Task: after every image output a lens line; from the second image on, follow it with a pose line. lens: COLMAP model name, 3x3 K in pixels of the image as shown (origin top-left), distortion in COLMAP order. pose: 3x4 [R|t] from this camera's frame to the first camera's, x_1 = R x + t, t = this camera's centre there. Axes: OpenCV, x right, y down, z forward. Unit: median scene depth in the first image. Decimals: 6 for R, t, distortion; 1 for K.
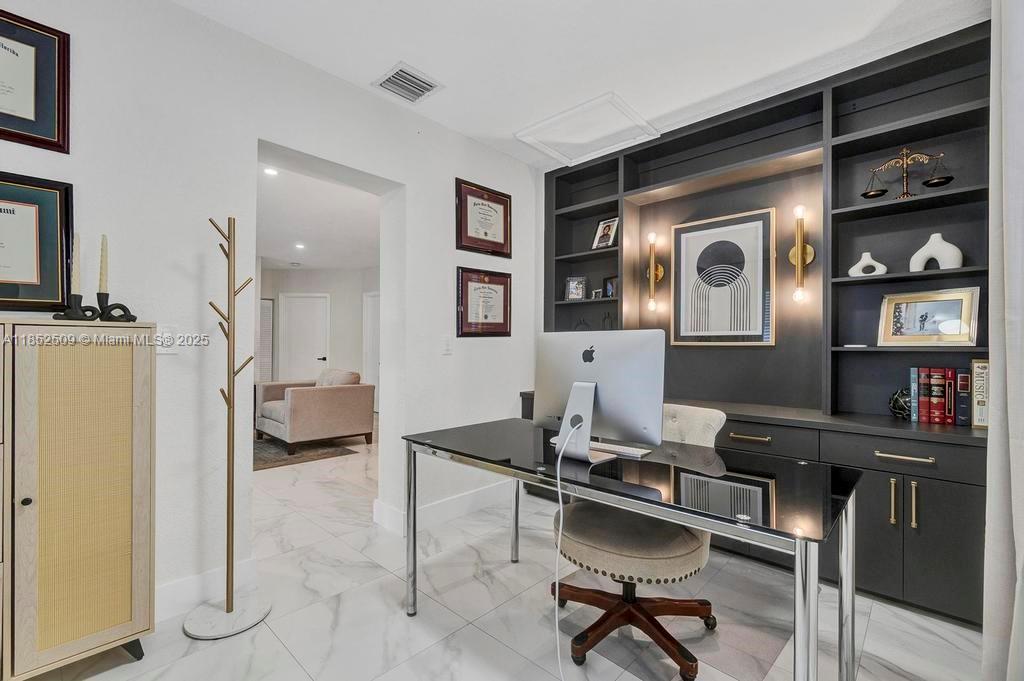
lens RADIAL K [[443.7, 0, 512.0], [0, 443.7, 340.5], [0, 0, 1]] dist [-0.000664, -0.000109]
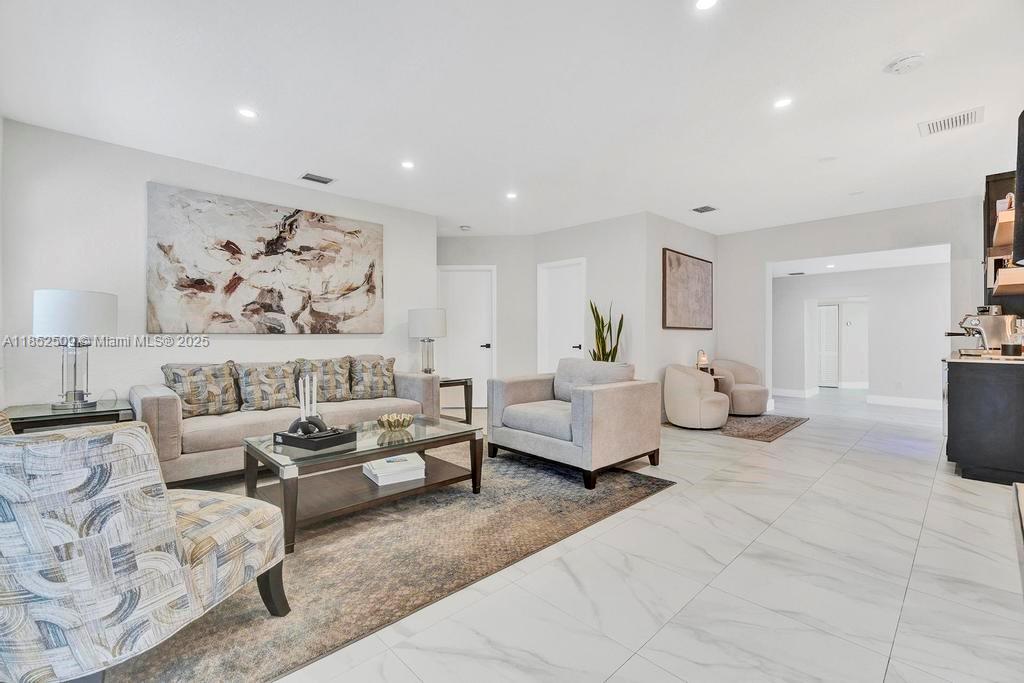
lens RADIAL K [[443.7, 0, 512.0], [0, 443.7, 341.5], [0, 0, 1]] dist [-0.000664, -0.000109]
pose [[0.998287, 0.002097, -0.058470, -0.463421], [-0.000398, 0.999578, 0.029046, 0.012965], [0.058506, -0.028973, 0.997867, 0.261683]]
